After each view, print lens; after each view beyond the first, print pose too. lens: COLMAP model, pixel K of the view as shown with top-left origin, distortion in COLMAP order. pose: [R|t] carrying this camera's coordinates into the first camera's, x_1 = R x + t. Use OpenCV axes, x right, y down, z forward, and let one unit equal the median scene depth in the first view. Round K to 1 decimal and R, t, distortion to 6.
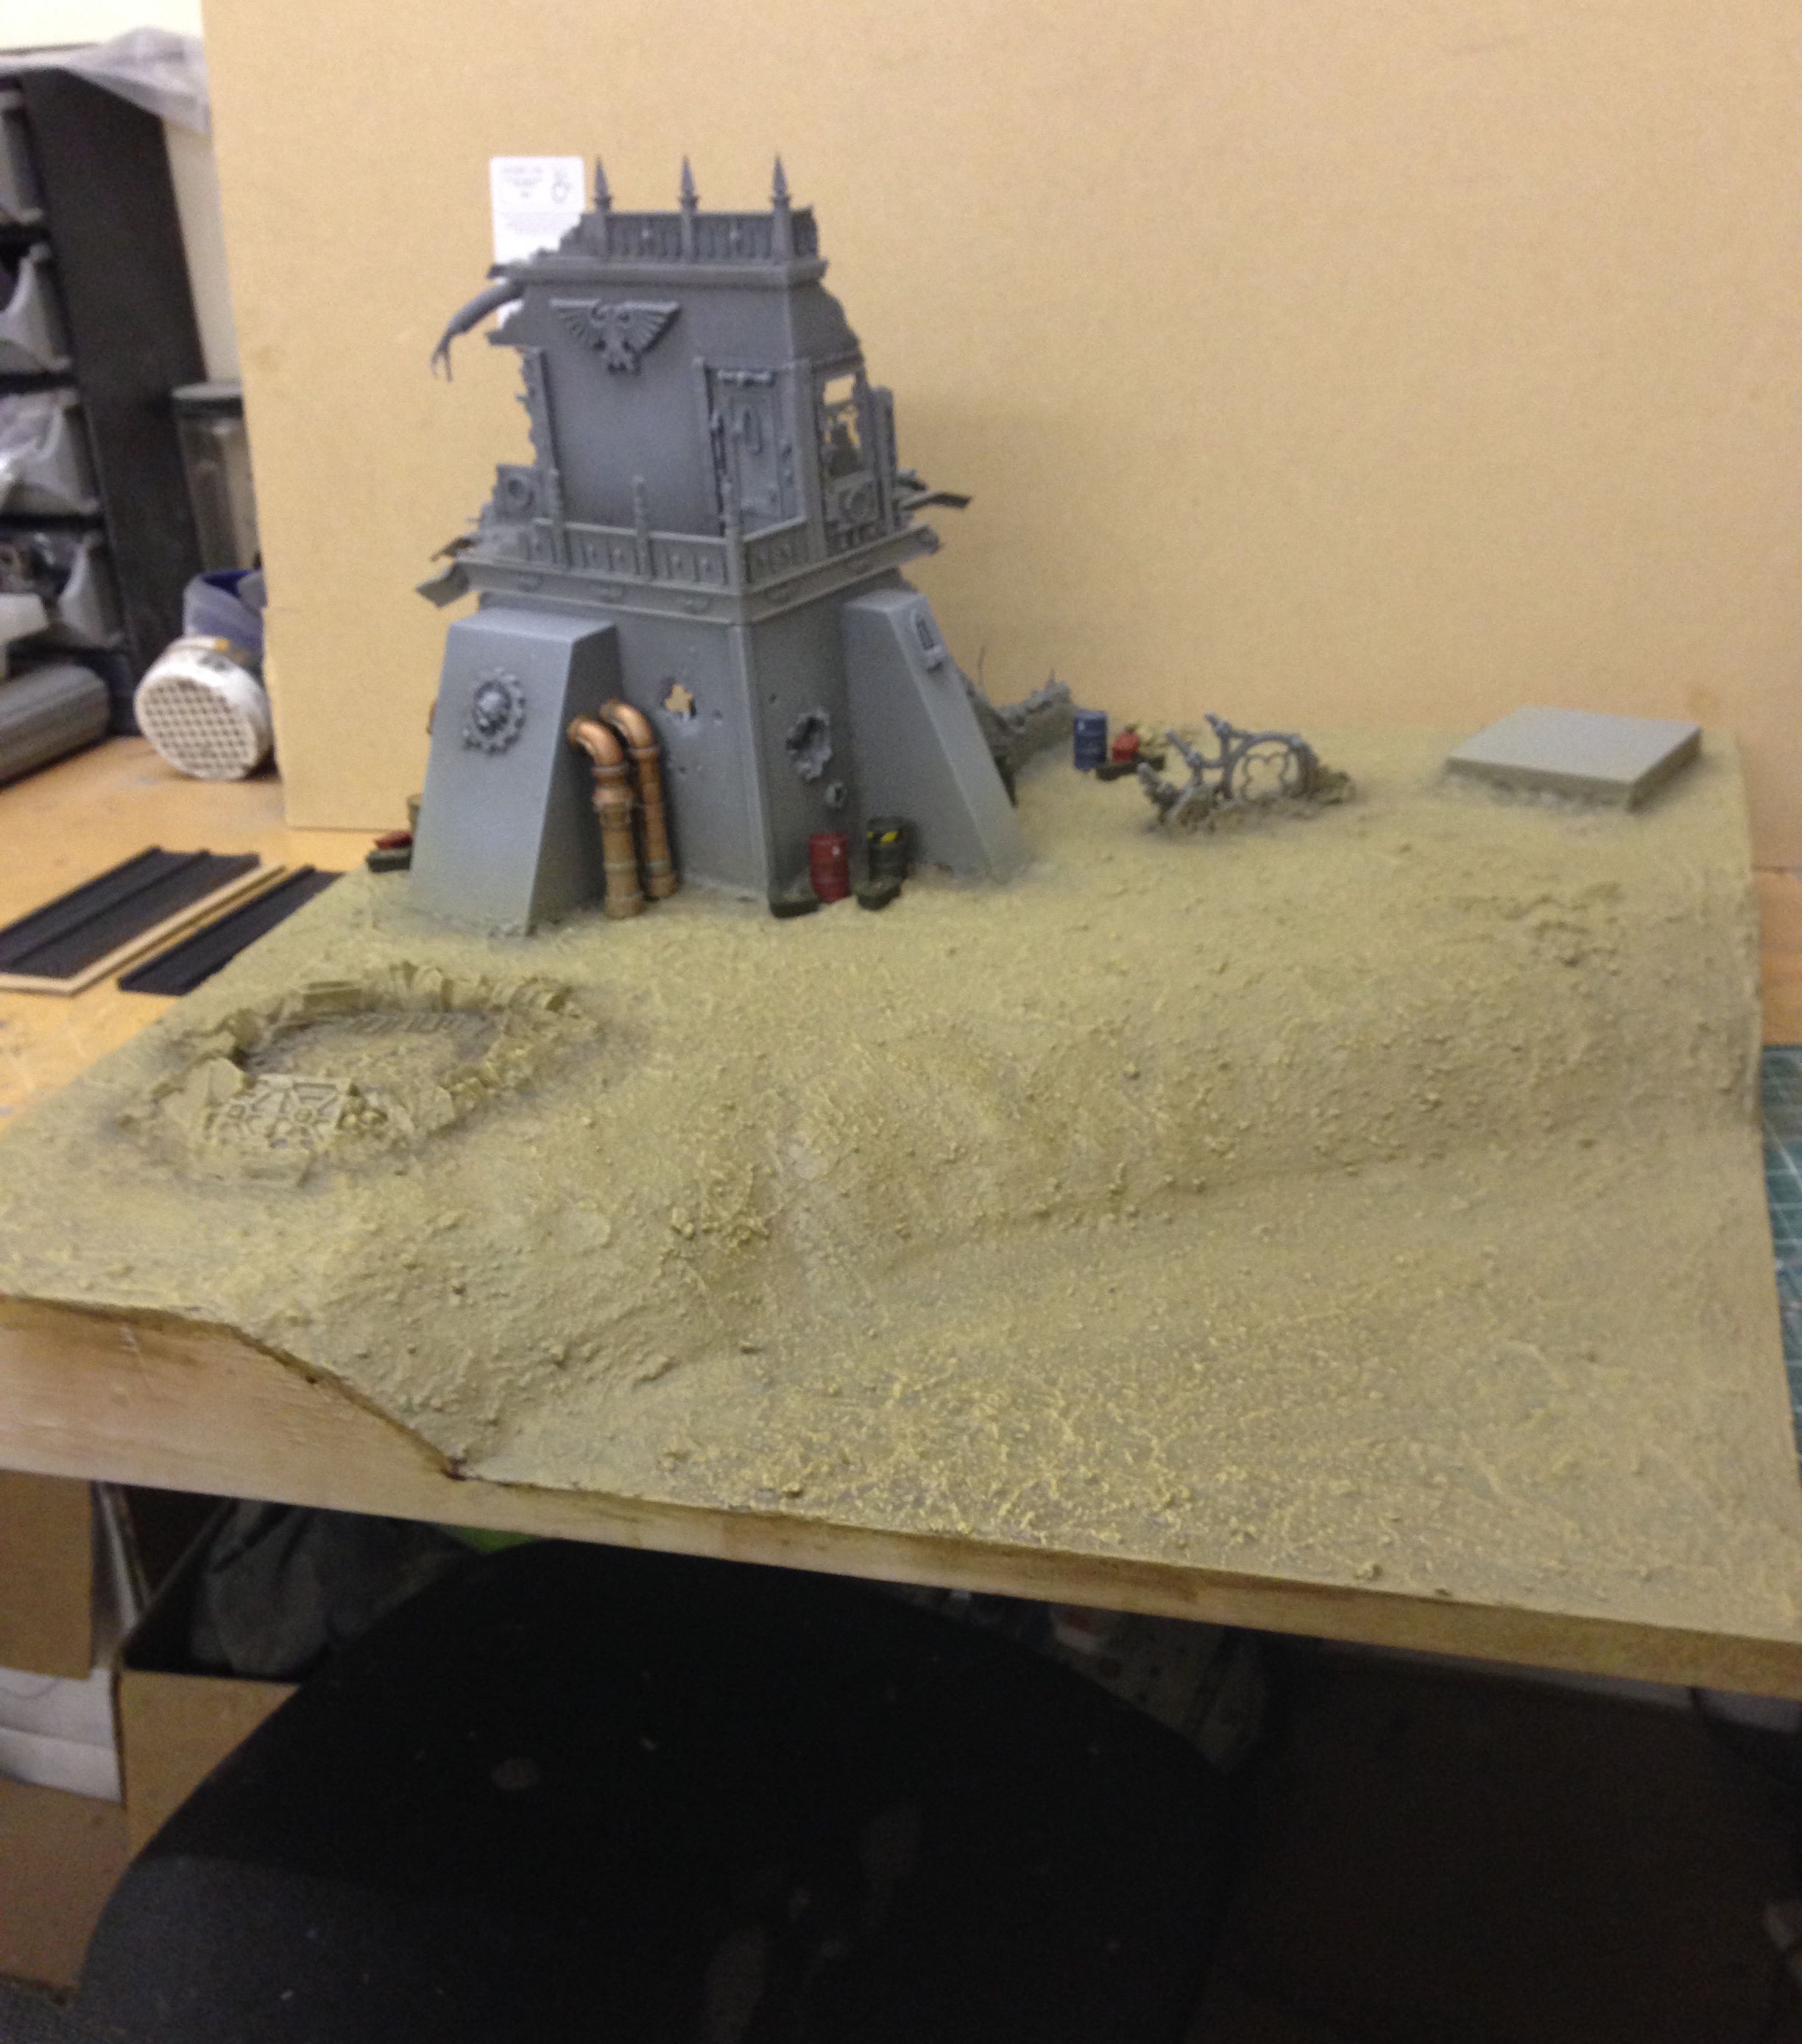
lens RADIAL K [[2317.0, 0, 902.1], [0, 2317.0, 1094.3], [0, 0, 1]] dist [0.008817, -0.001378]
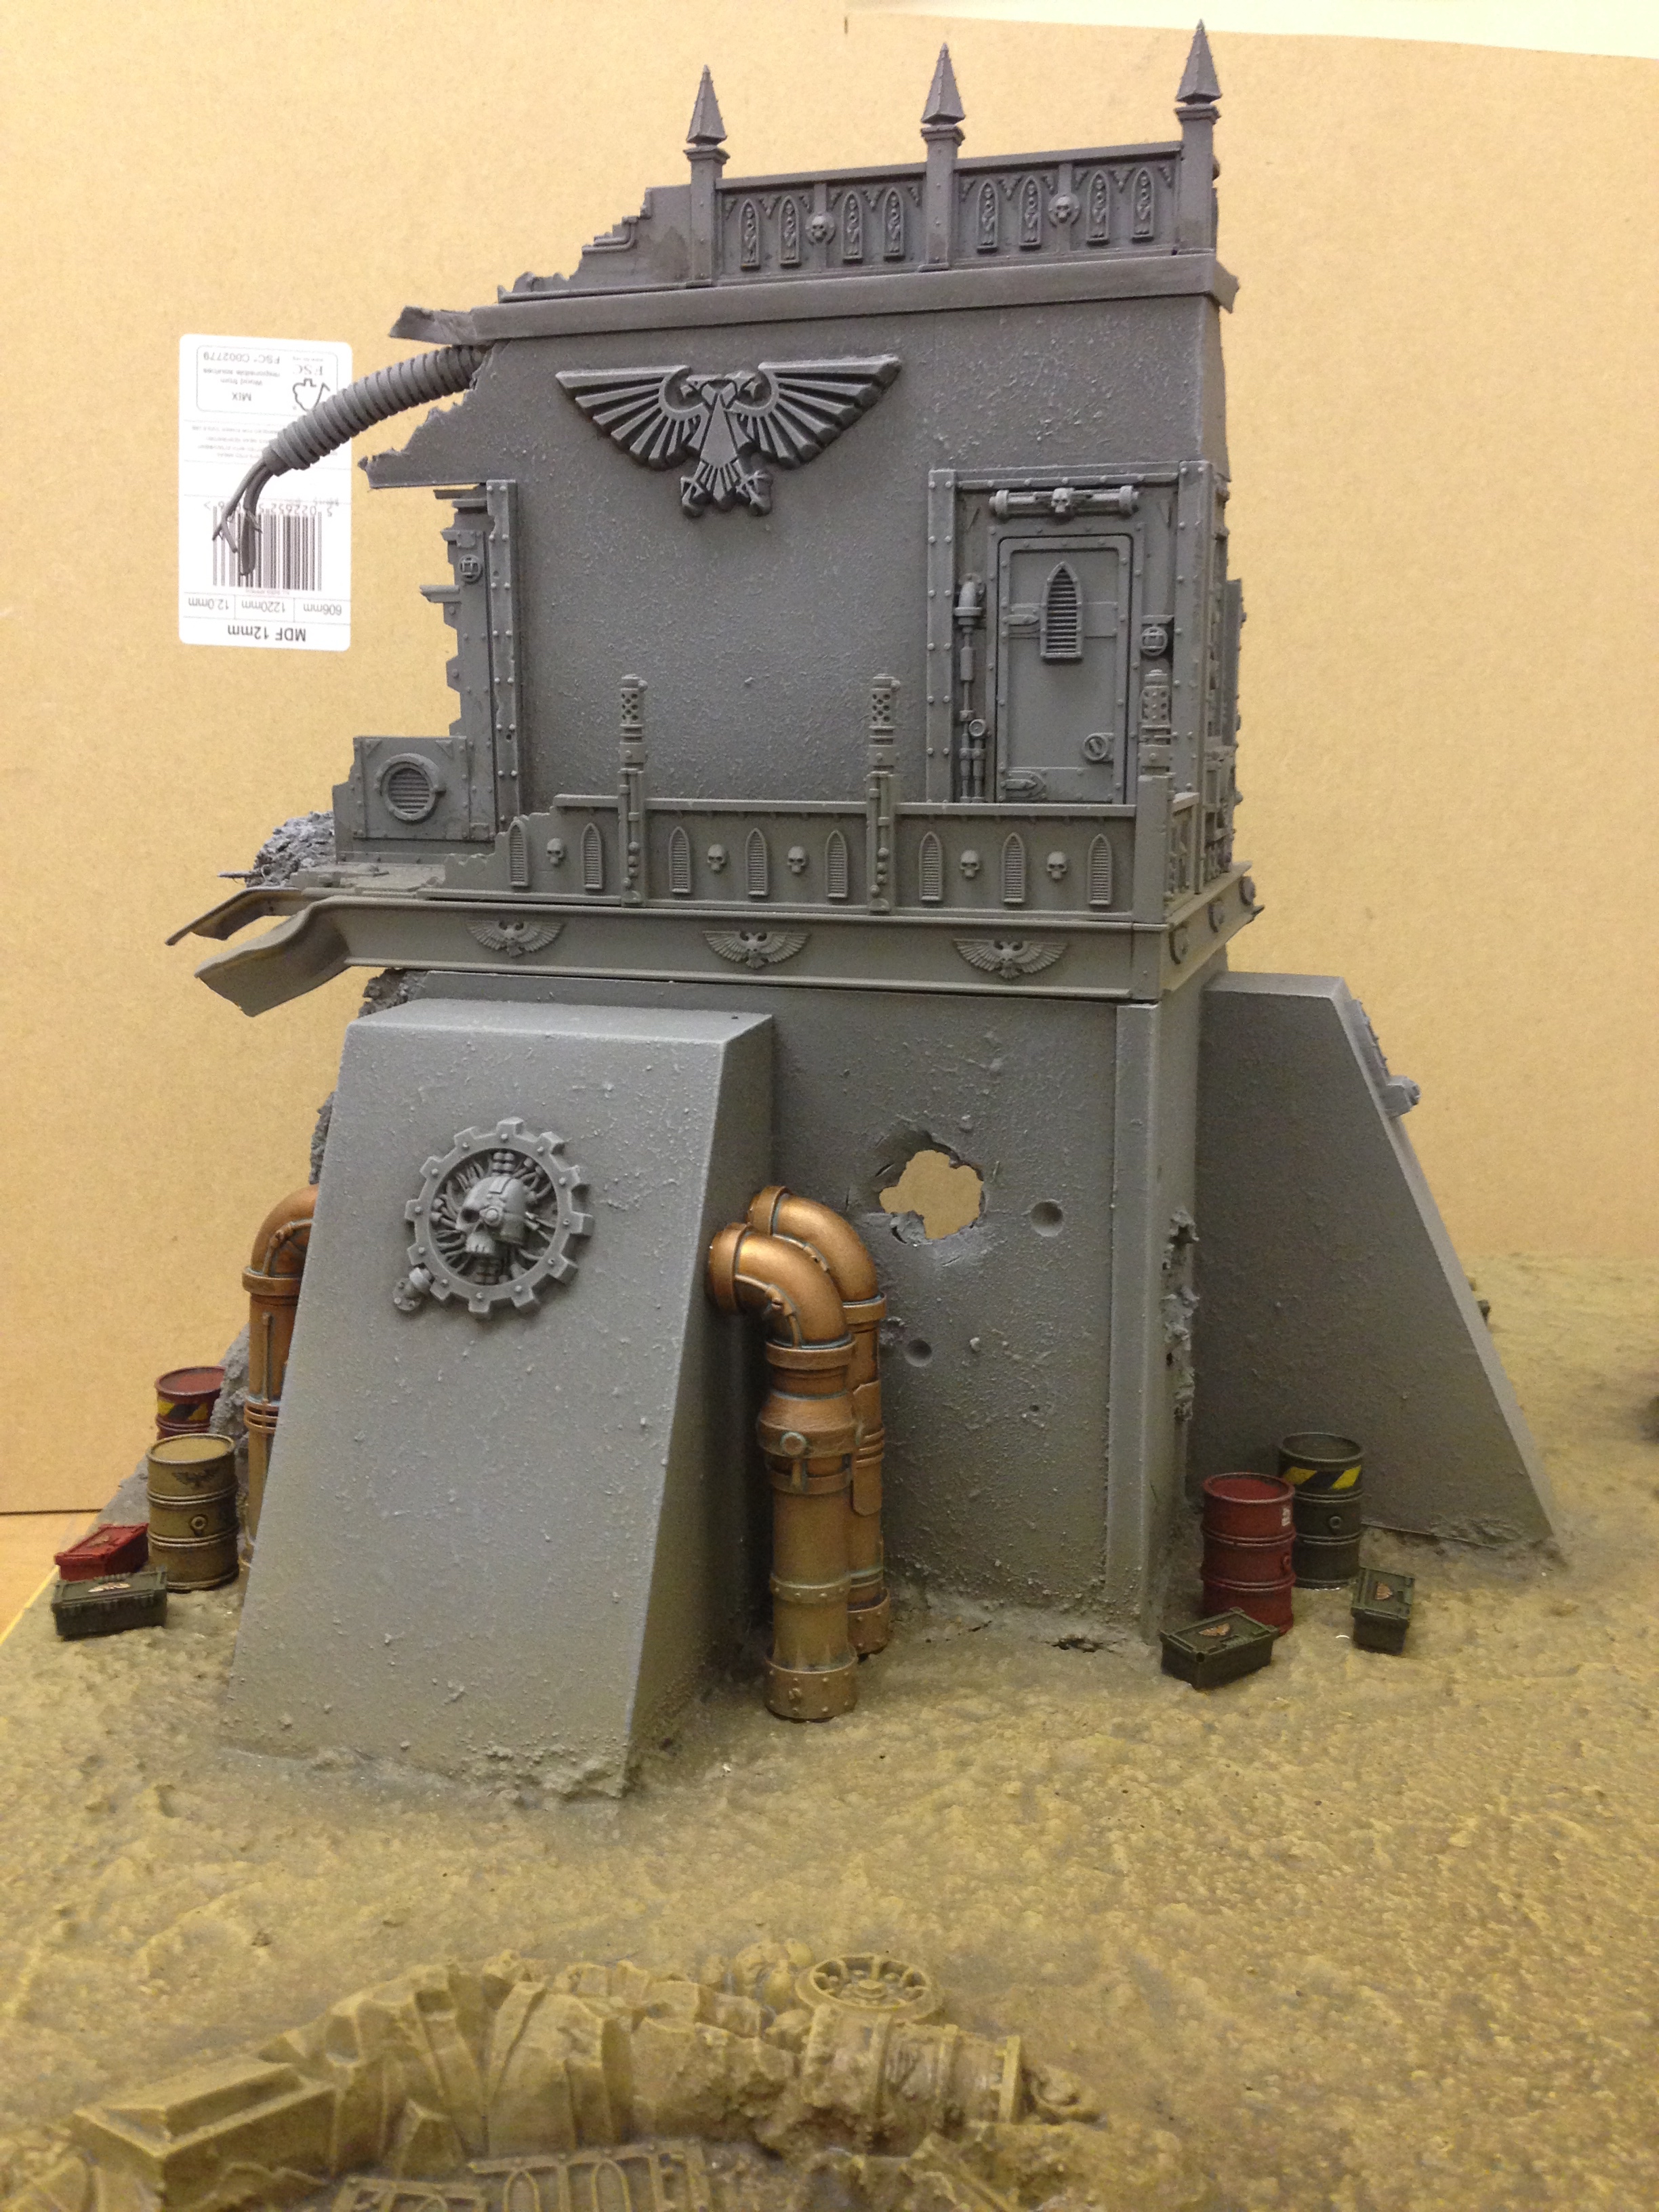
lens RADIAL K [[2091.5, 0, 827.5], [0, 2091.5, 1075.0], [0, 0, 1]] dist [0.082981, -0.244889]
pose [[0.944879, 0.004859, 0.327384, -0.242244], [0.086302, 0.960835, -0.263342, -0.087880], [-0.315842, 0.277080, 0.907453, 0.641346]]
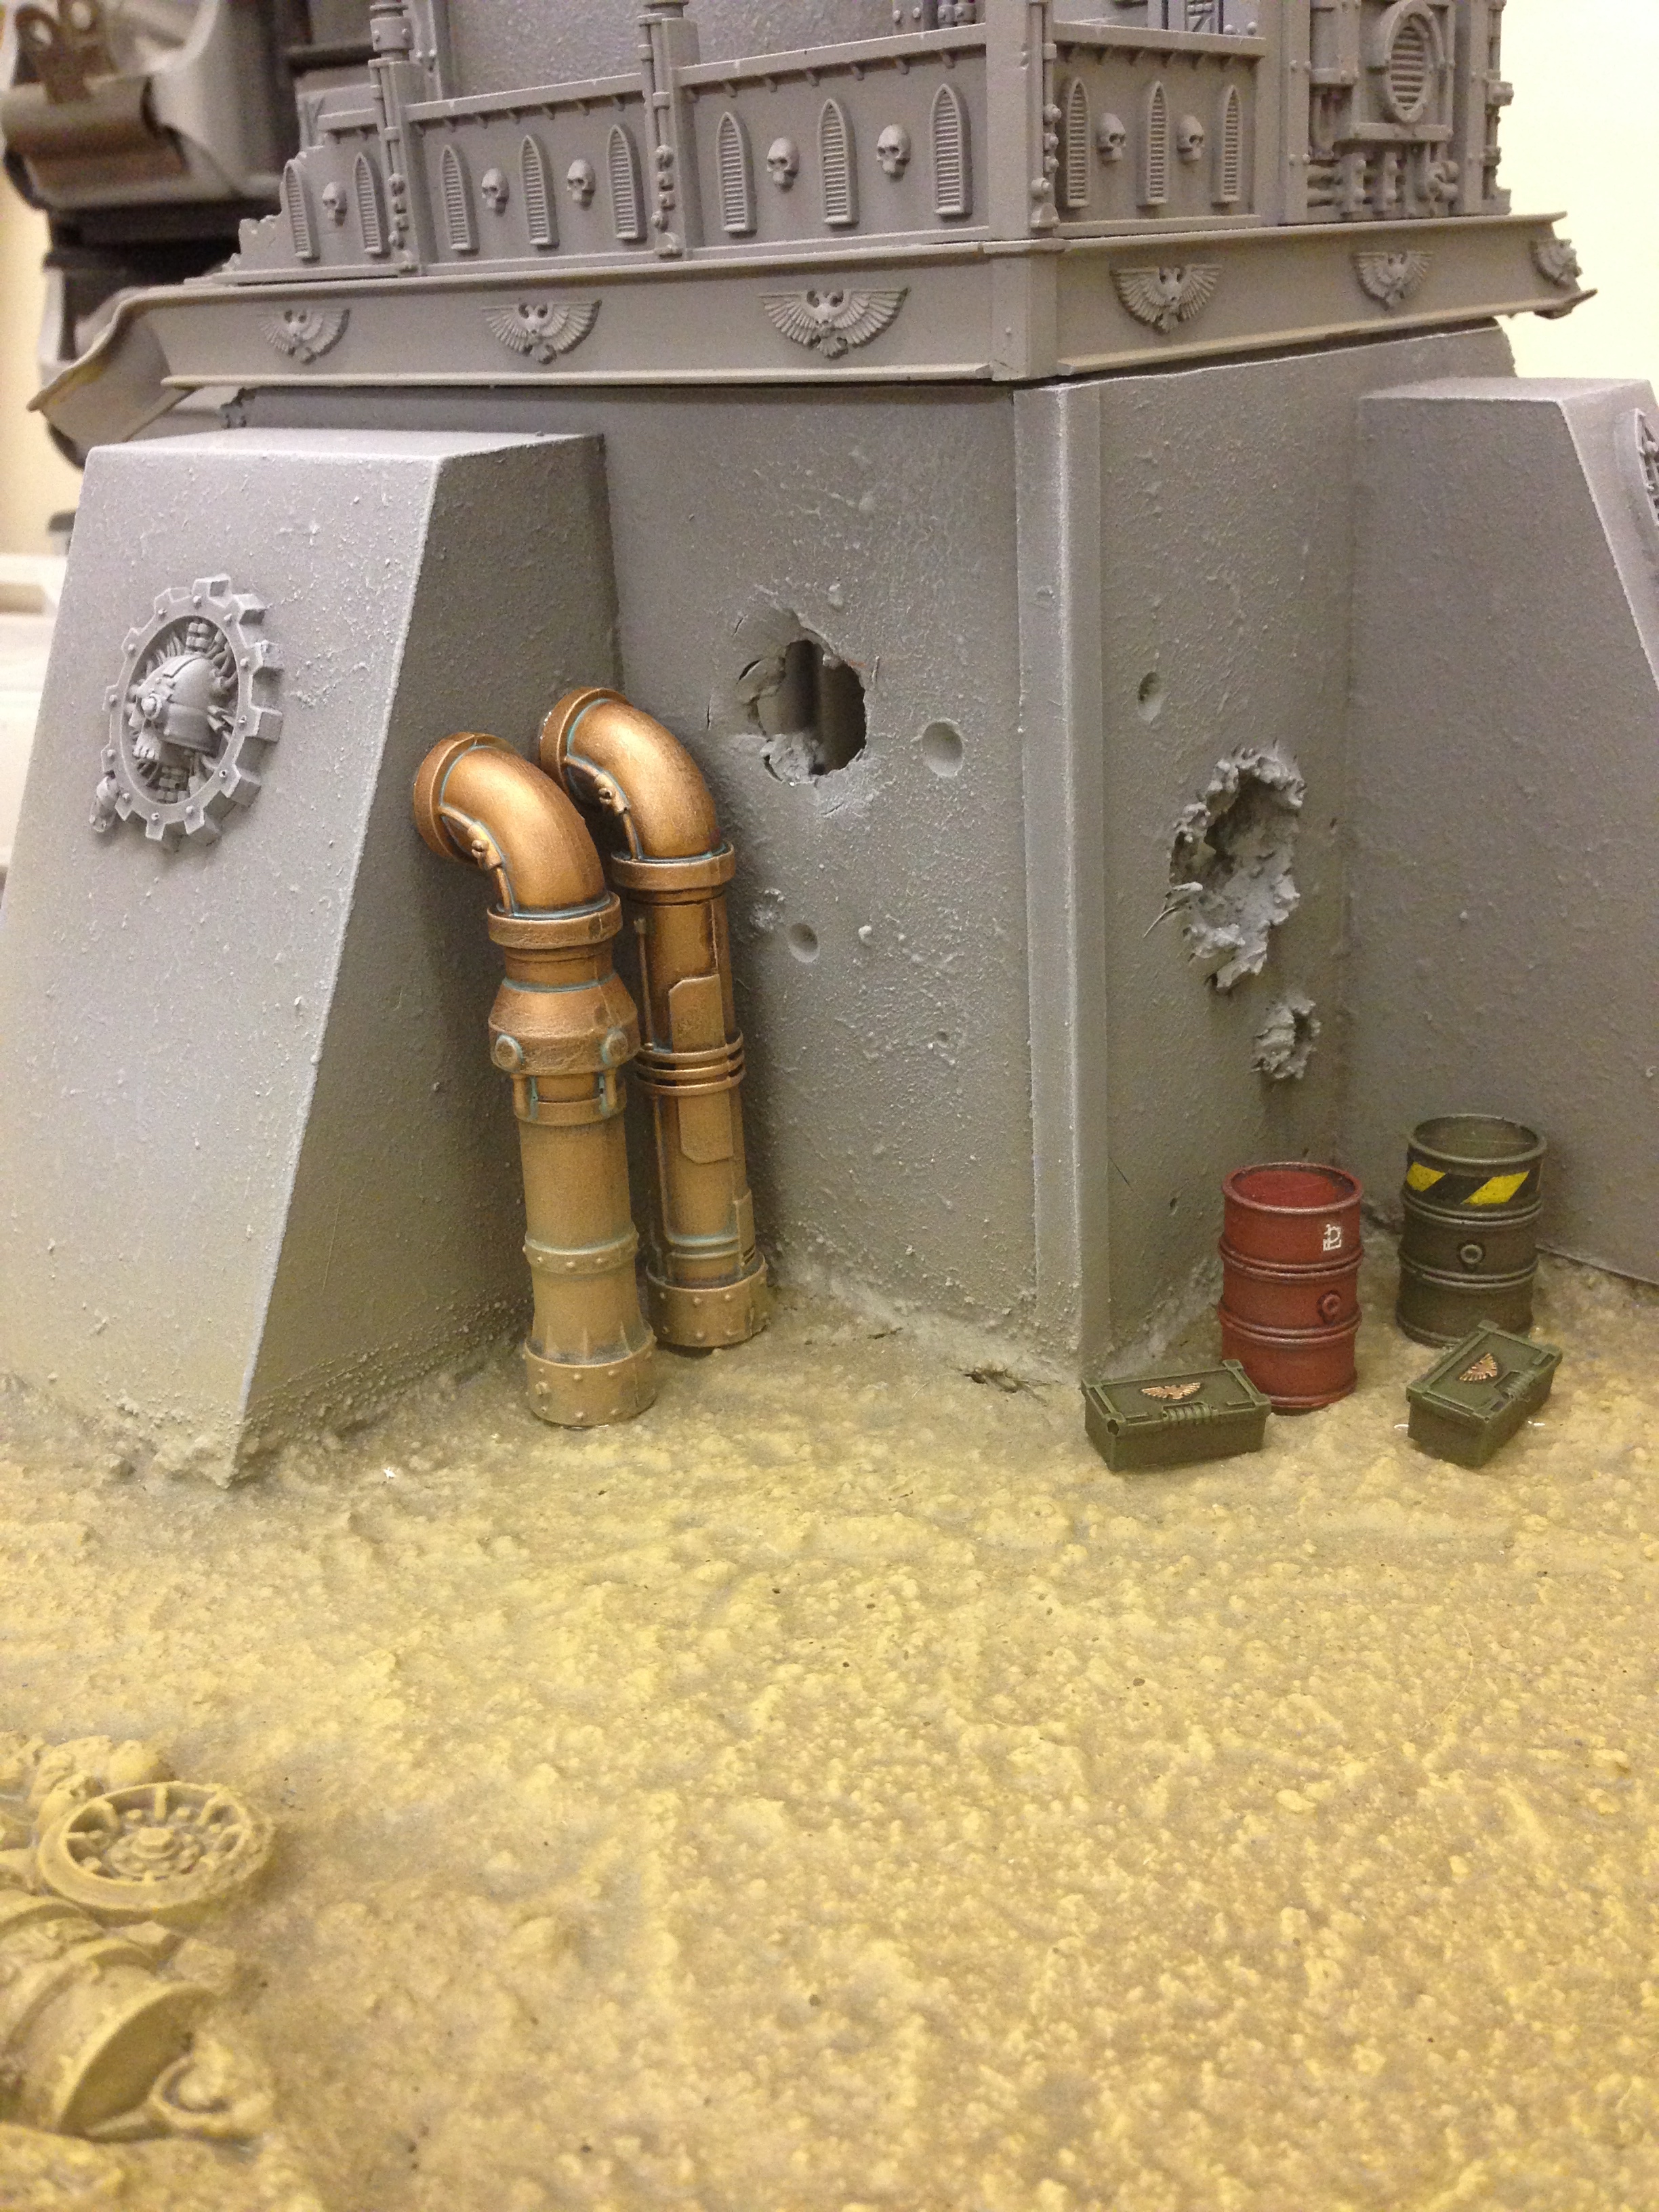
lens RADIAL K [[2141.6, 0, 829.5], [0, 2141.6, 1106.0], [0, 0, 1]] dist [0.004619, 0.004791]
pose [[0.997286, 0.042070, -0.060428, -0.074896], [-0.046437, 0.996267, -0.072775, -0.098991], [0.057141, 0.075384, 0.995516, 0.734558]]
